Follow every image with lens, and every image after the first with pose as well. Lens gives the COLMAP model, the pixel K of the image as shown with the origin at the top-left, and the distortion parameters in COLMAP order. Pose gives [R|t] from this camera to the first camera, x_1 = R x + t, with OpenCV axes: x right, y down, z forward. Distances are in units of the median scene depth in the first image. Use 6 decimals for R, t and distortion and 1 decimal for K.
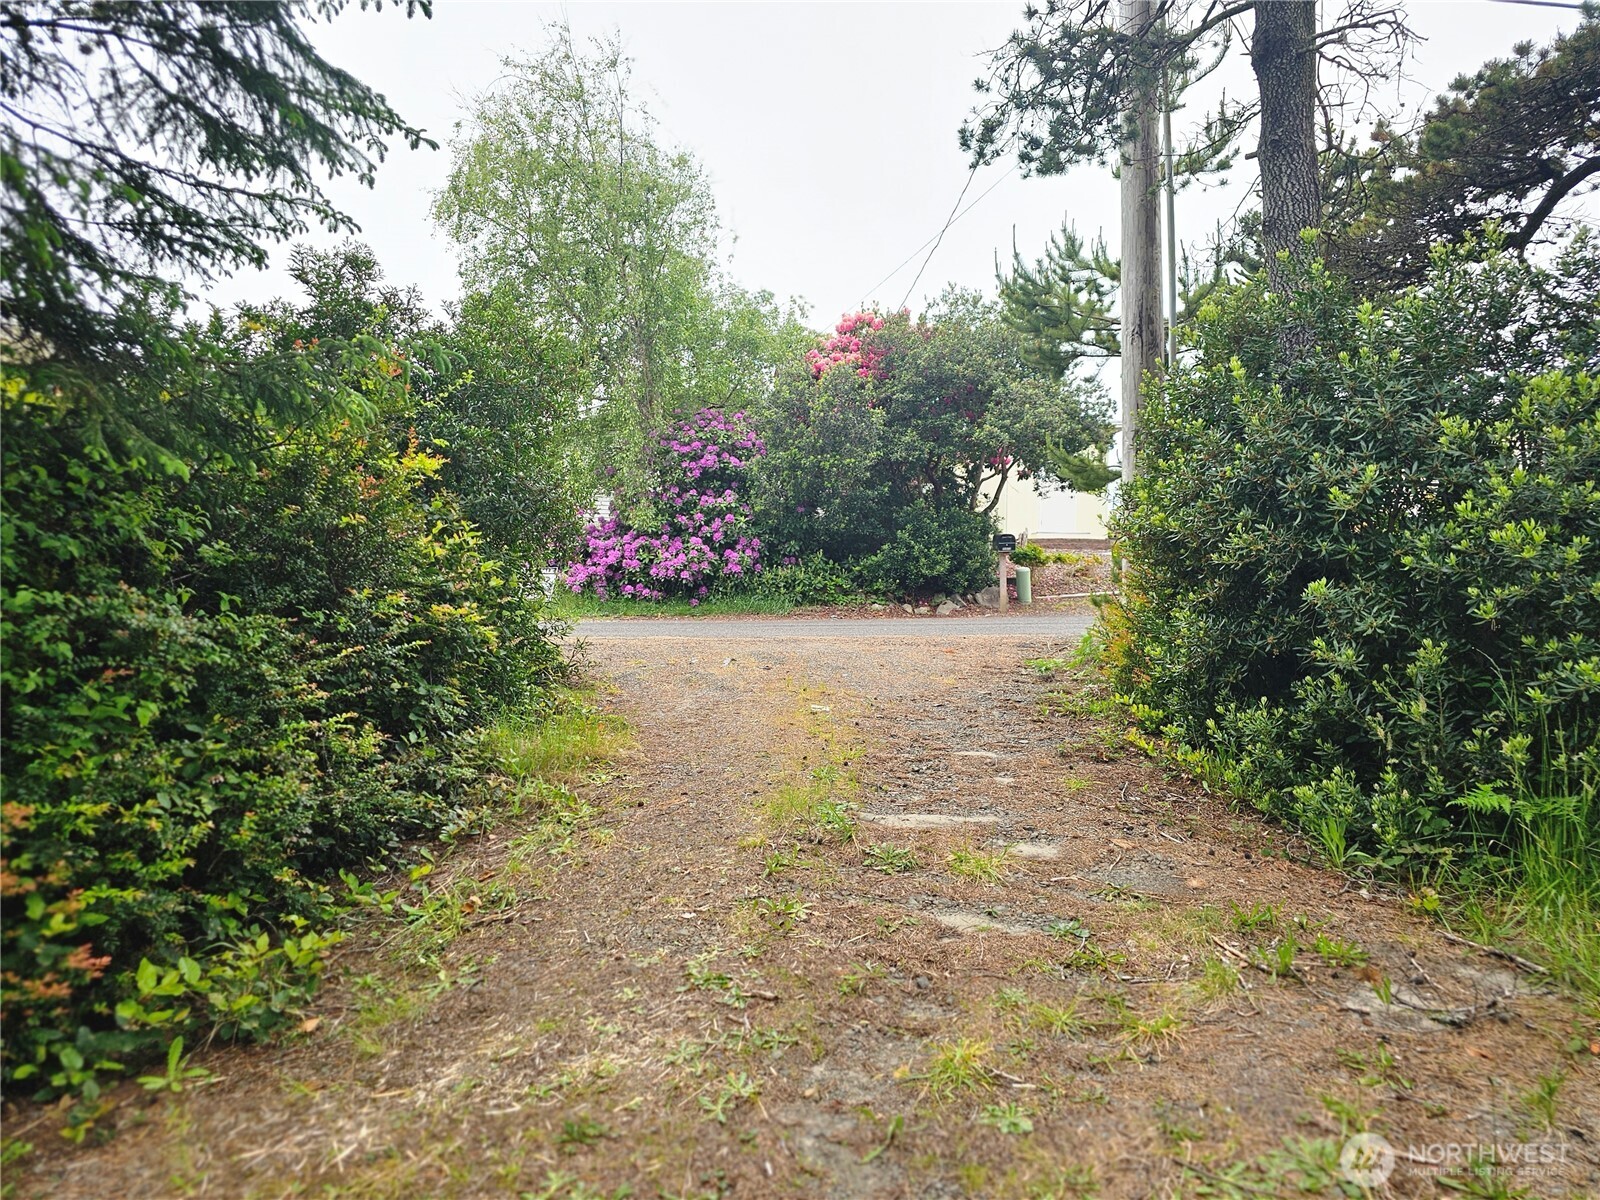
lens RADIAL K [[1071.1, 0, 800.0], [0, 1071.1, 600.0], [0, 0, 1]] dist [0.027673, -0.005420]
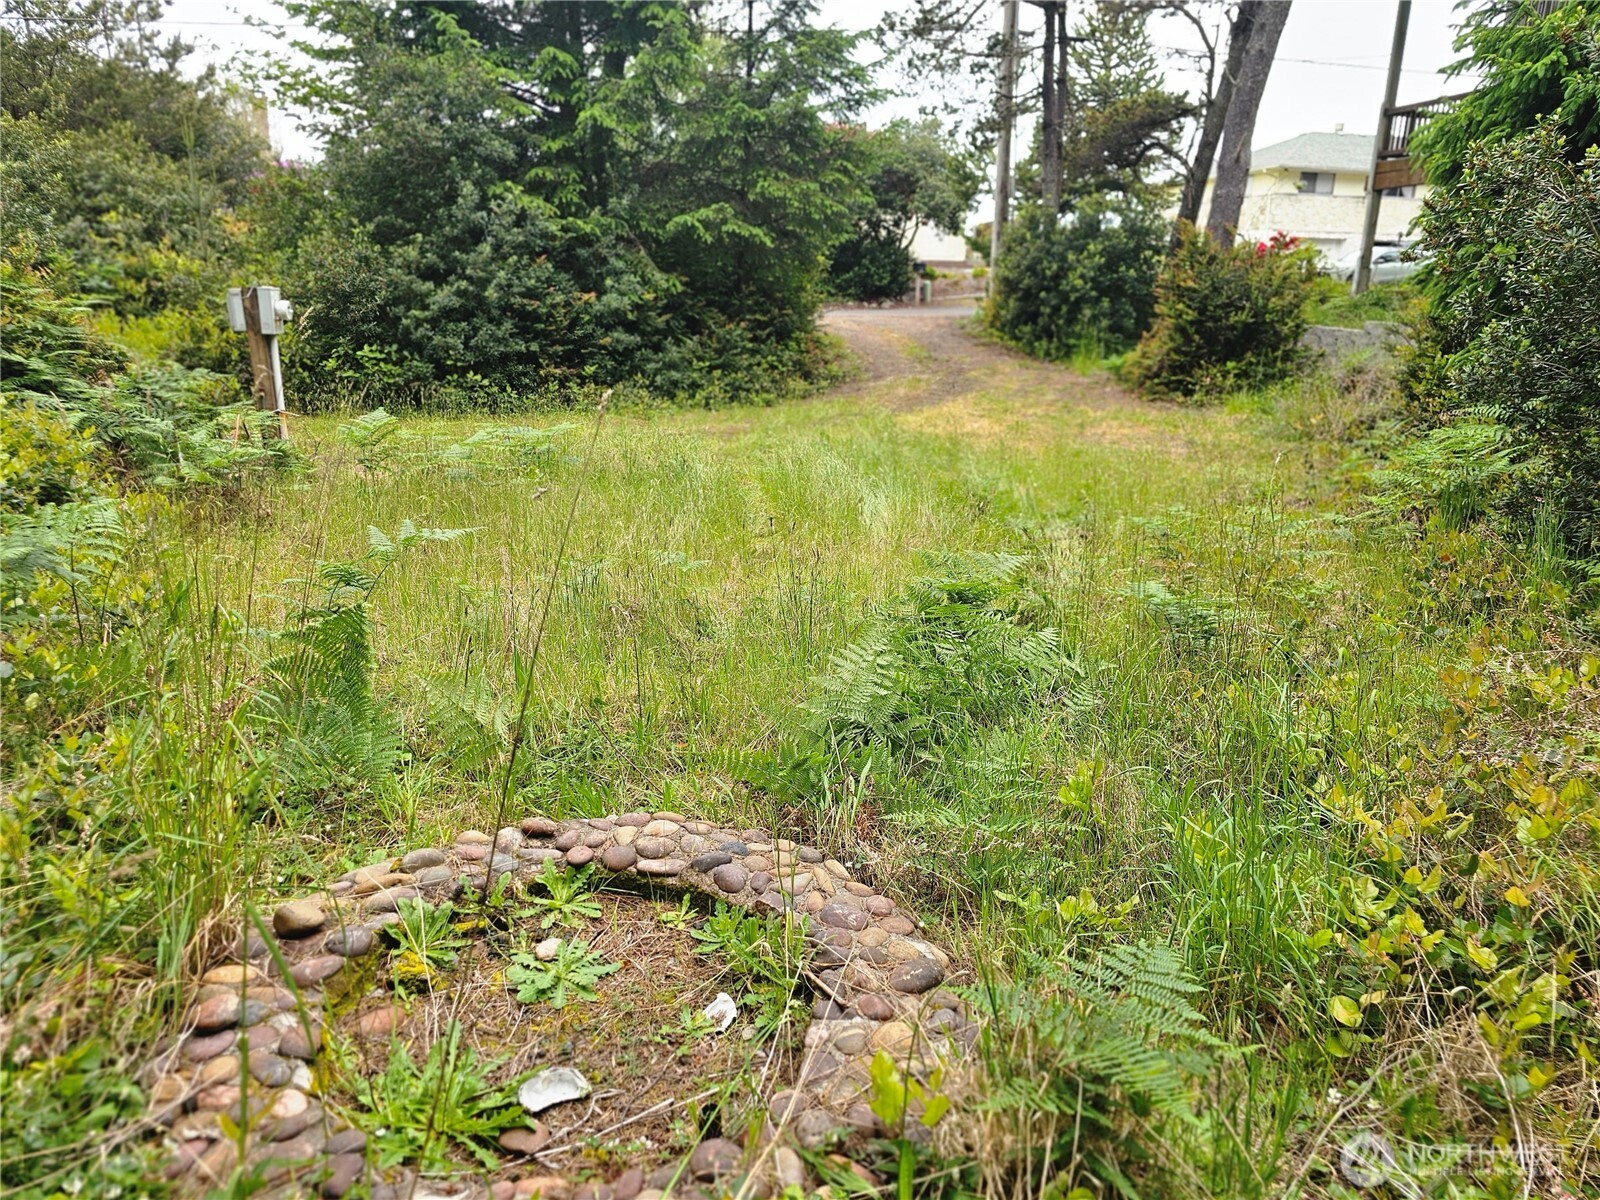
lens RADIAL K [[1071.1, 0, 800.0], [0, 1071.1, 600.0], [0, 0, 1]] dist [0.027673, -0.005420]
pose [[0.987468, -0.038897, 0.152948, -0.311748], [-0.003131, 0.964131, 0.265410, 0.008440], [-0.157786, -0.262563, 0.951927, -0.862075]]
